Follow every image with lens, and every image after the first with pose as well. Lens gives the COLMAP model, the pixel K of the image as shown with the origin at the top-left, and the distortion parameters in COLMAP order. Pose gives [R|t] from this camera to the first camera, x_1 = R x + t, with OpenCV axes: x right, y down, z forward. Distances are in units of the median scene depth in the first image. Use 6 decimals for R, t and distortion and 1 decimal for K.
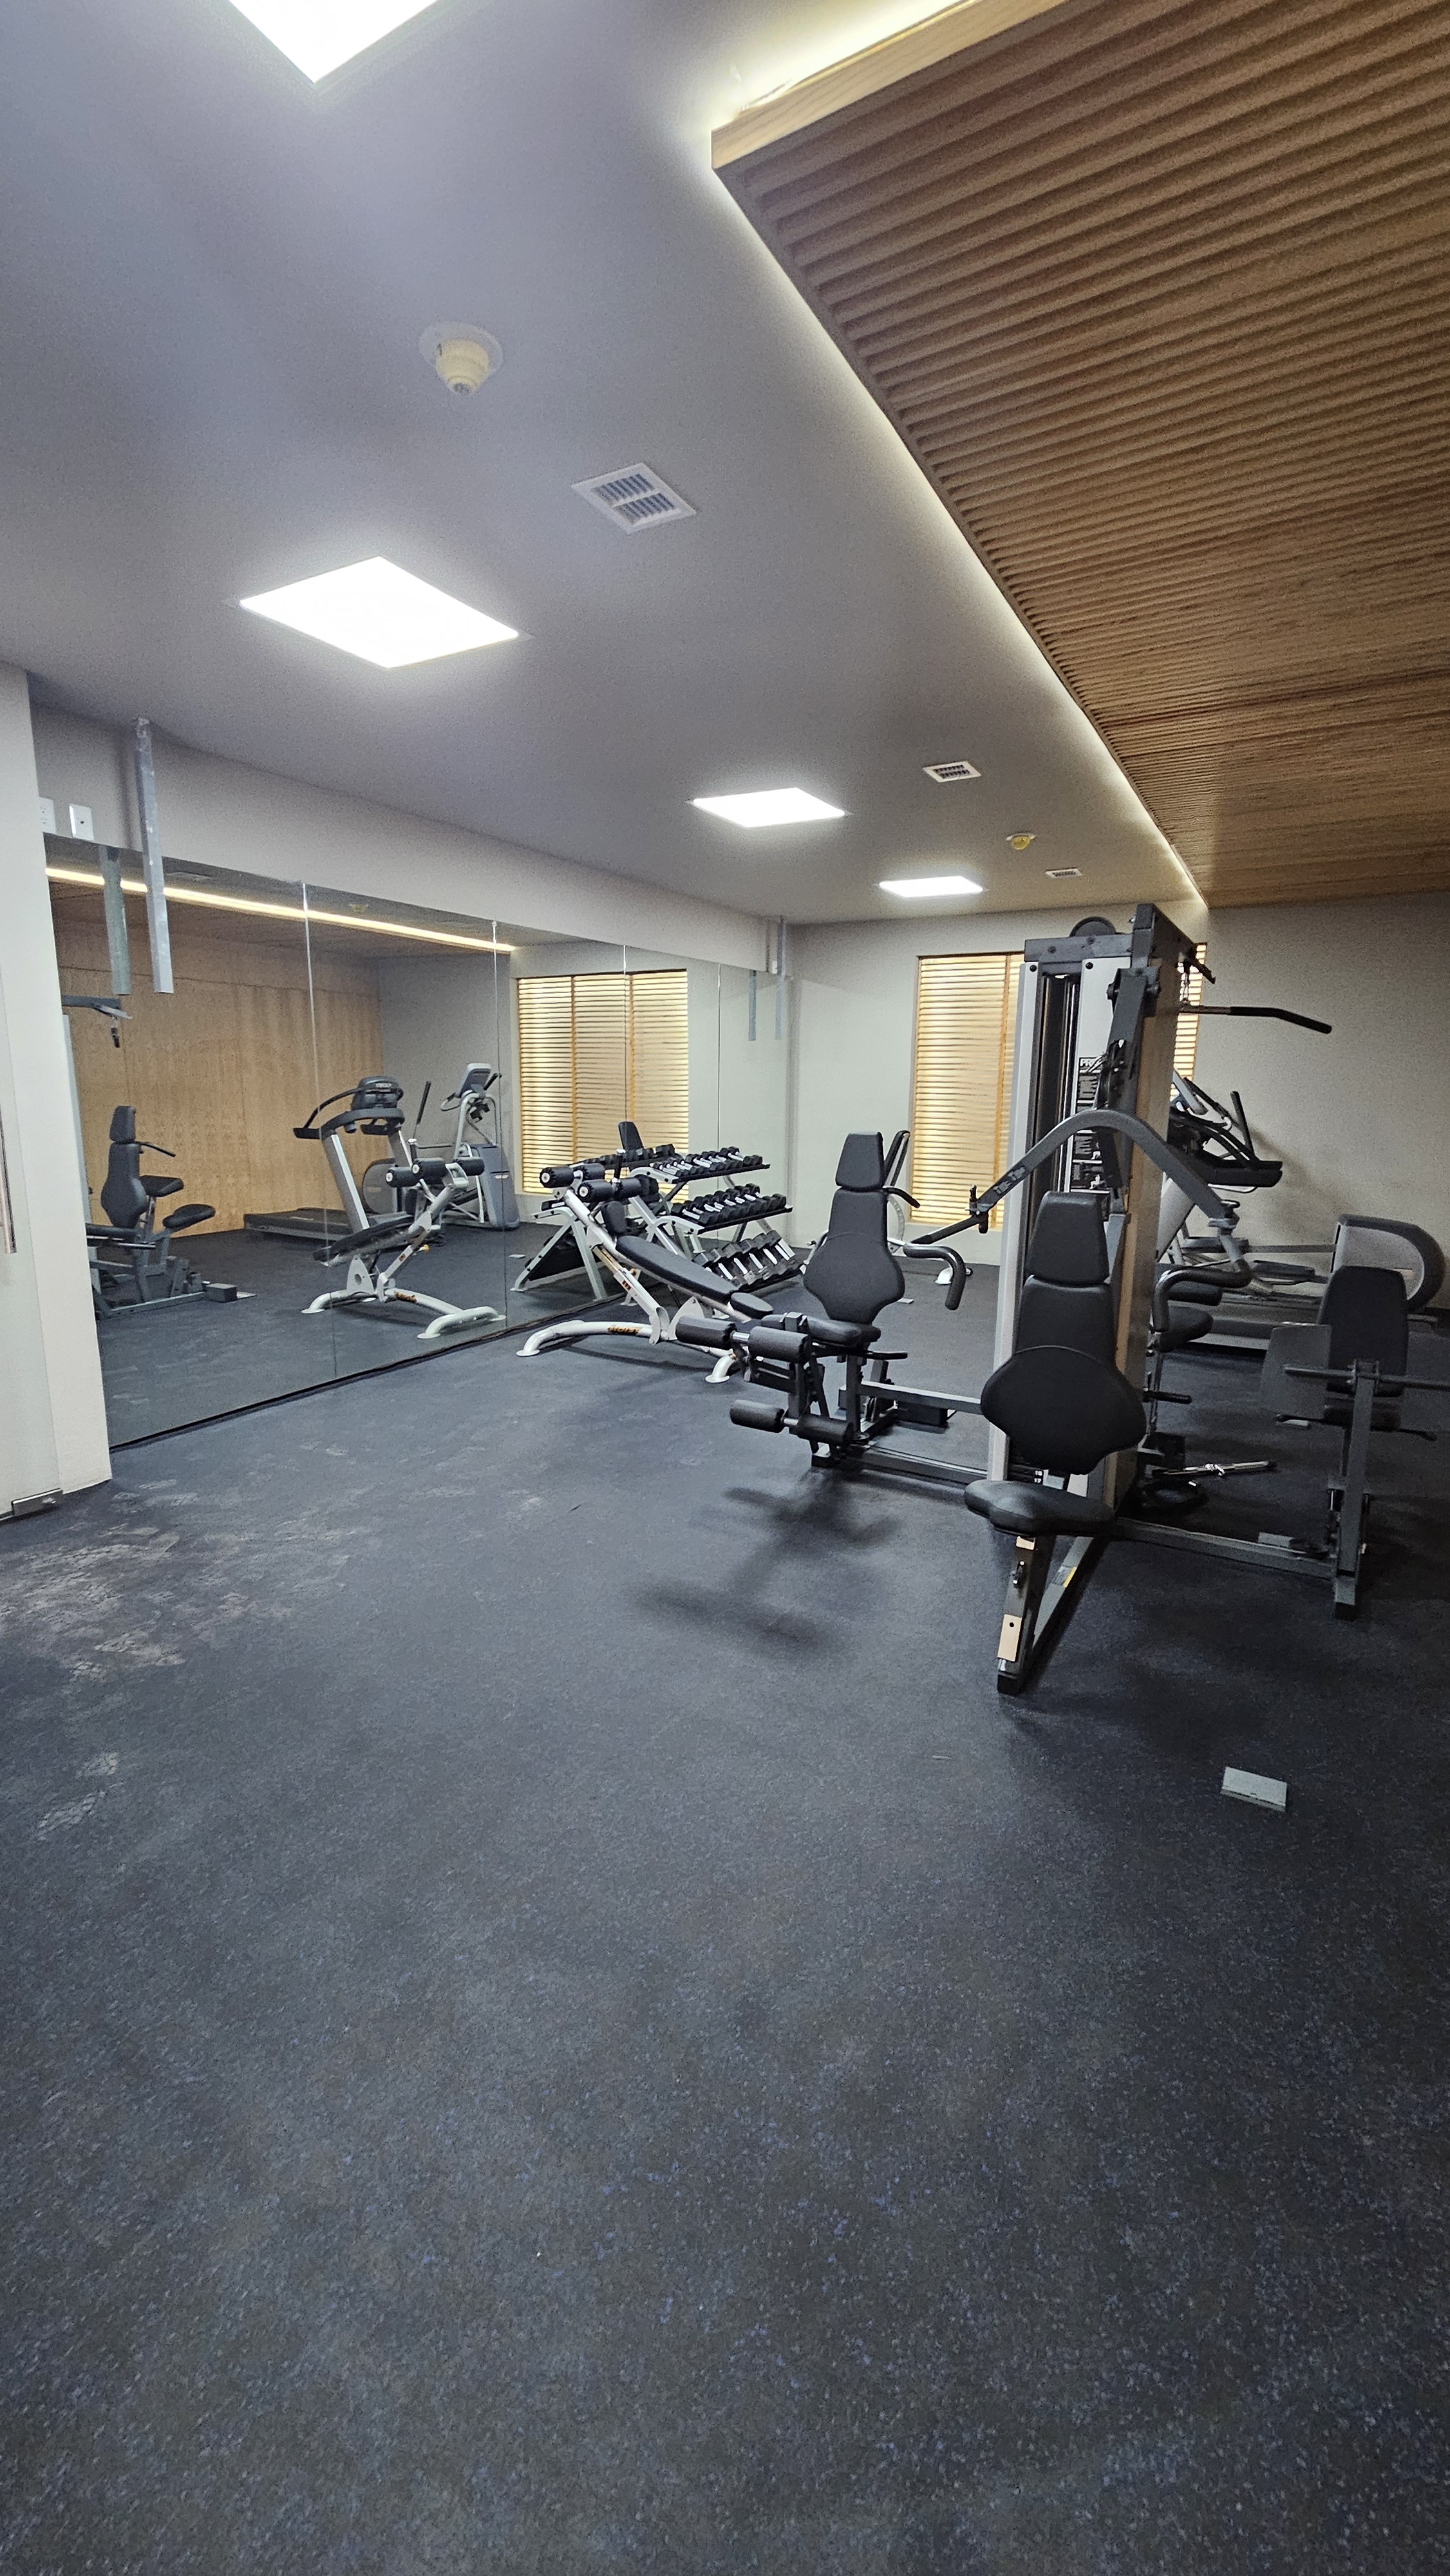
lens RADIAL K [[1082.5, 0, 704.3], [0, 1082.5, 1297.5], [0, 0, 1]] dist [-0.000030, 0.000732]
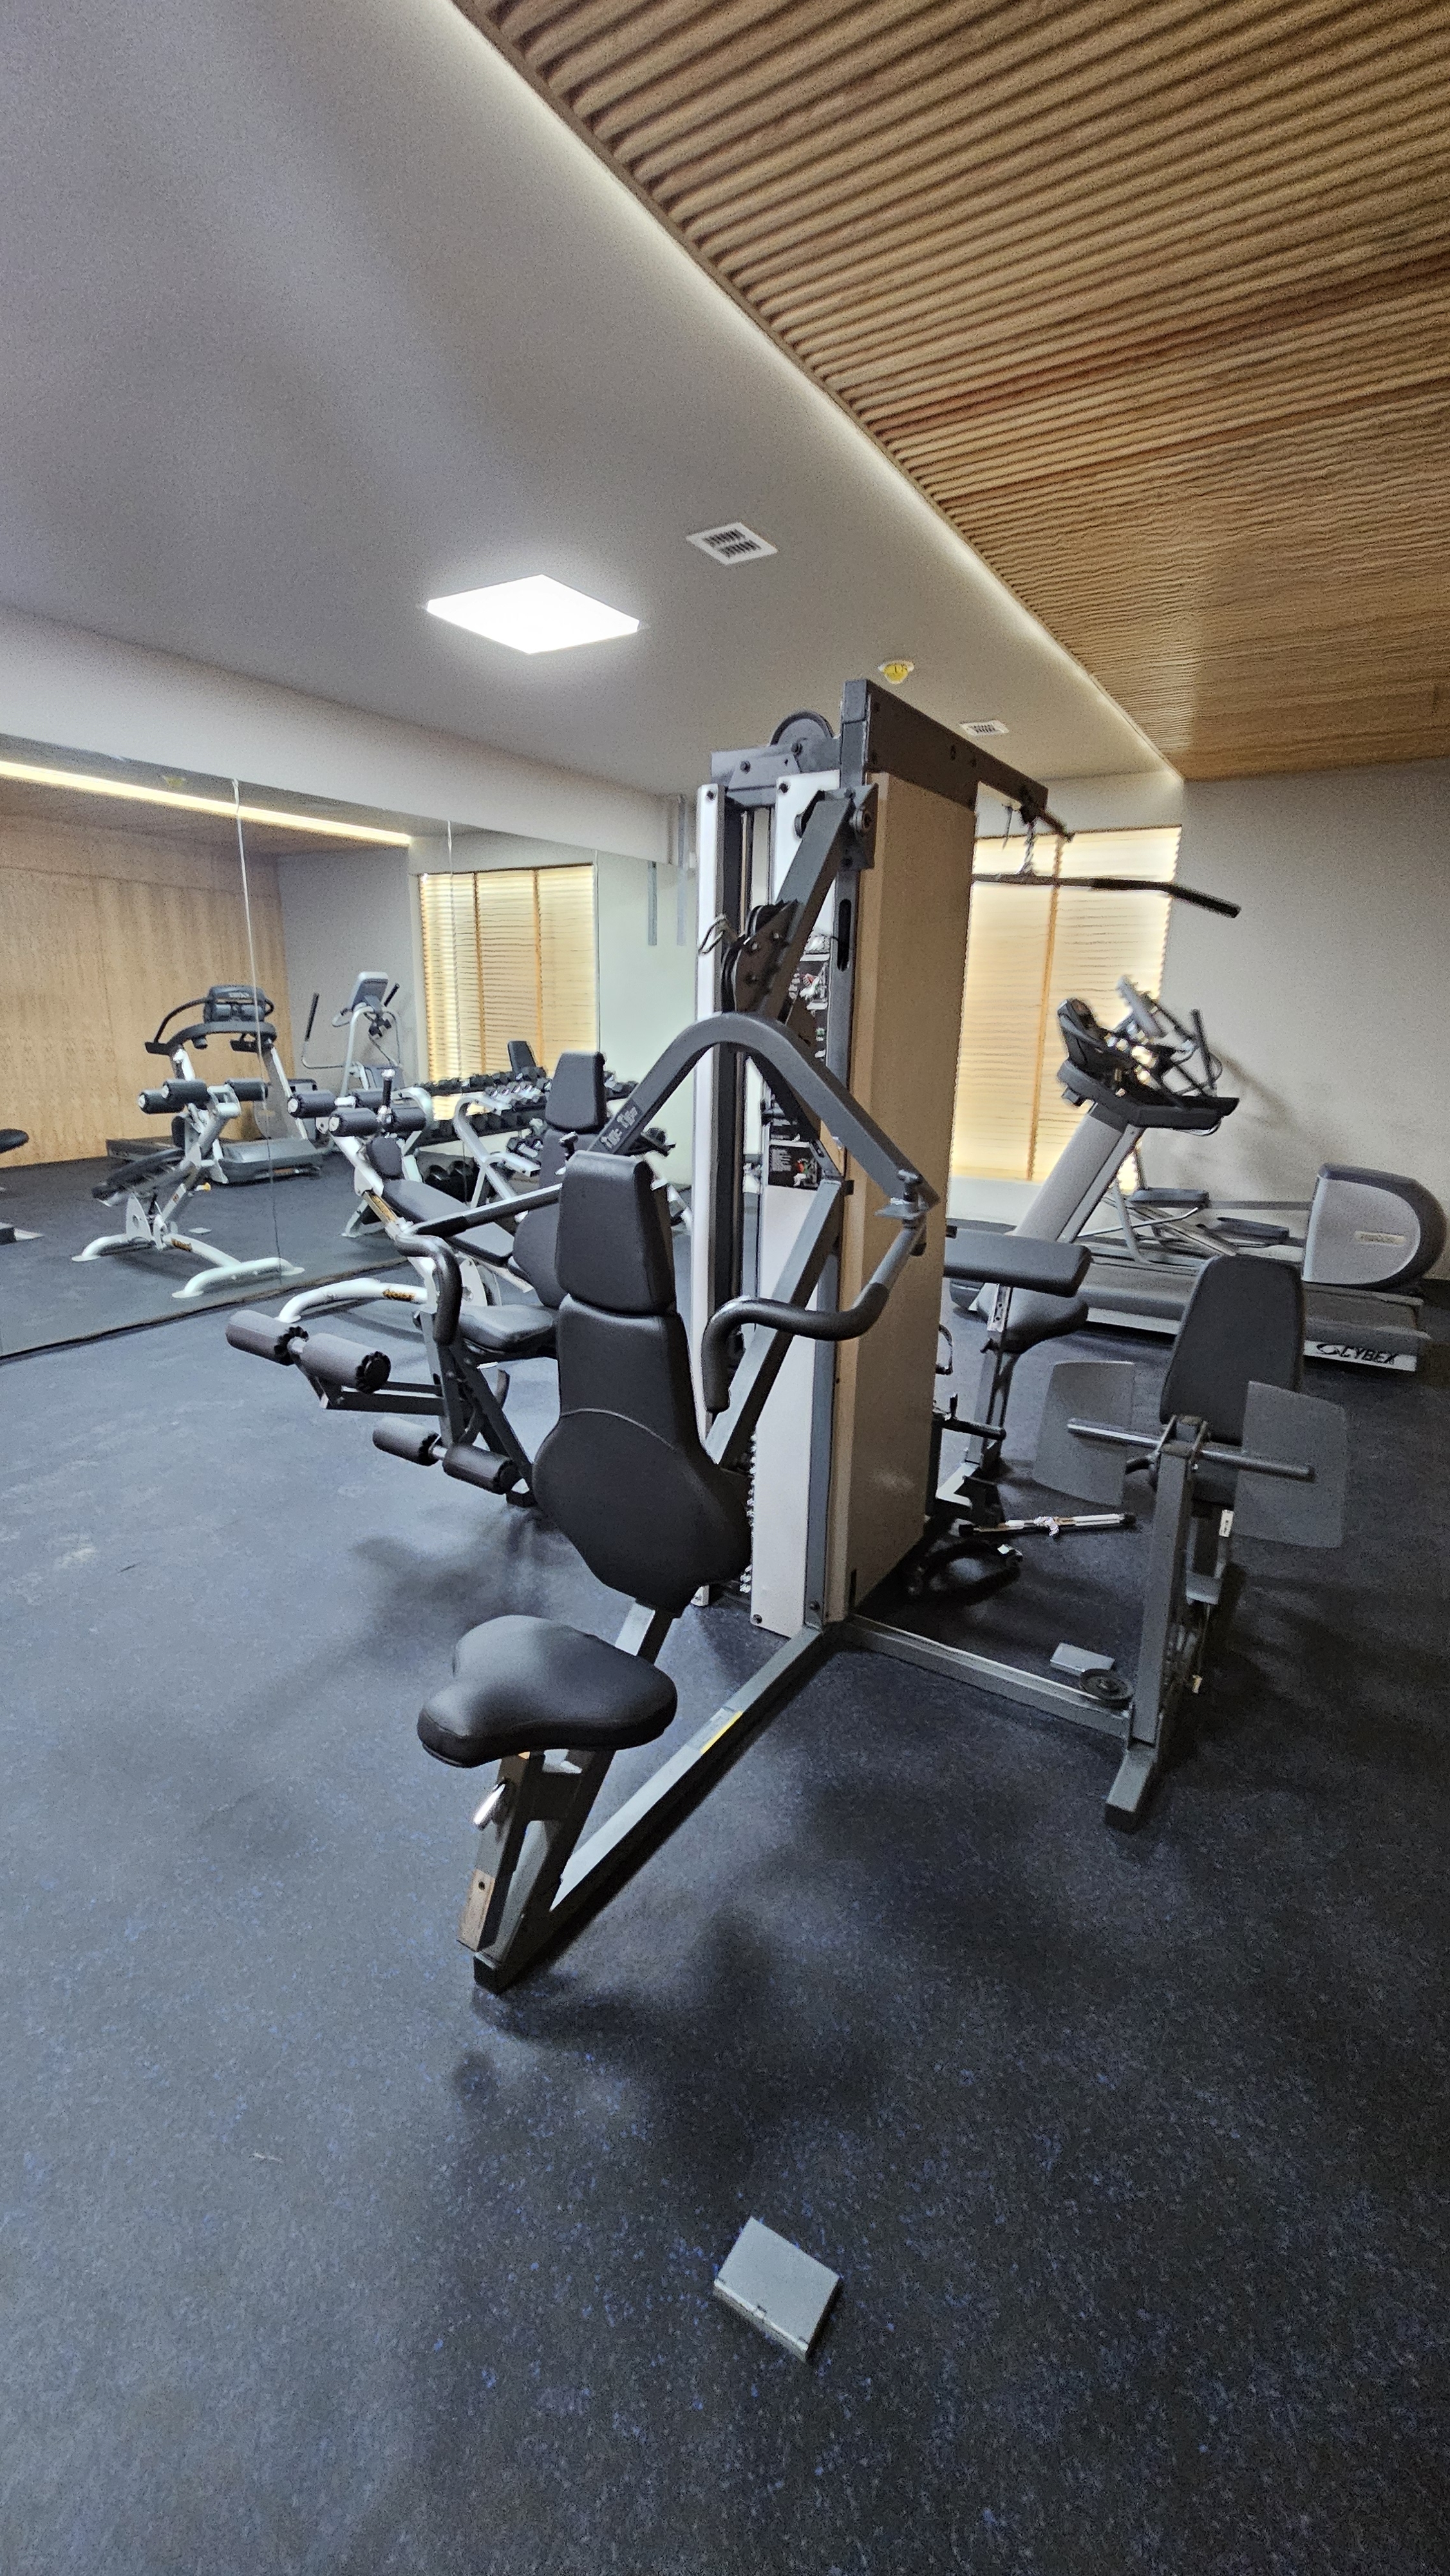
lens RADIAL K [[1078.7, 0, 713.3], [0, 1078.7, 1290.0], [0, 0, 1]] dist [0.002279, -0.000081]
pose [[0.999111, 0.021238, -0.036414, 0.293447], [-0.018941, 0.997877, 0.062307, -0.044118], [0.037660, -0.061562, 0.997393, 0.299315]]
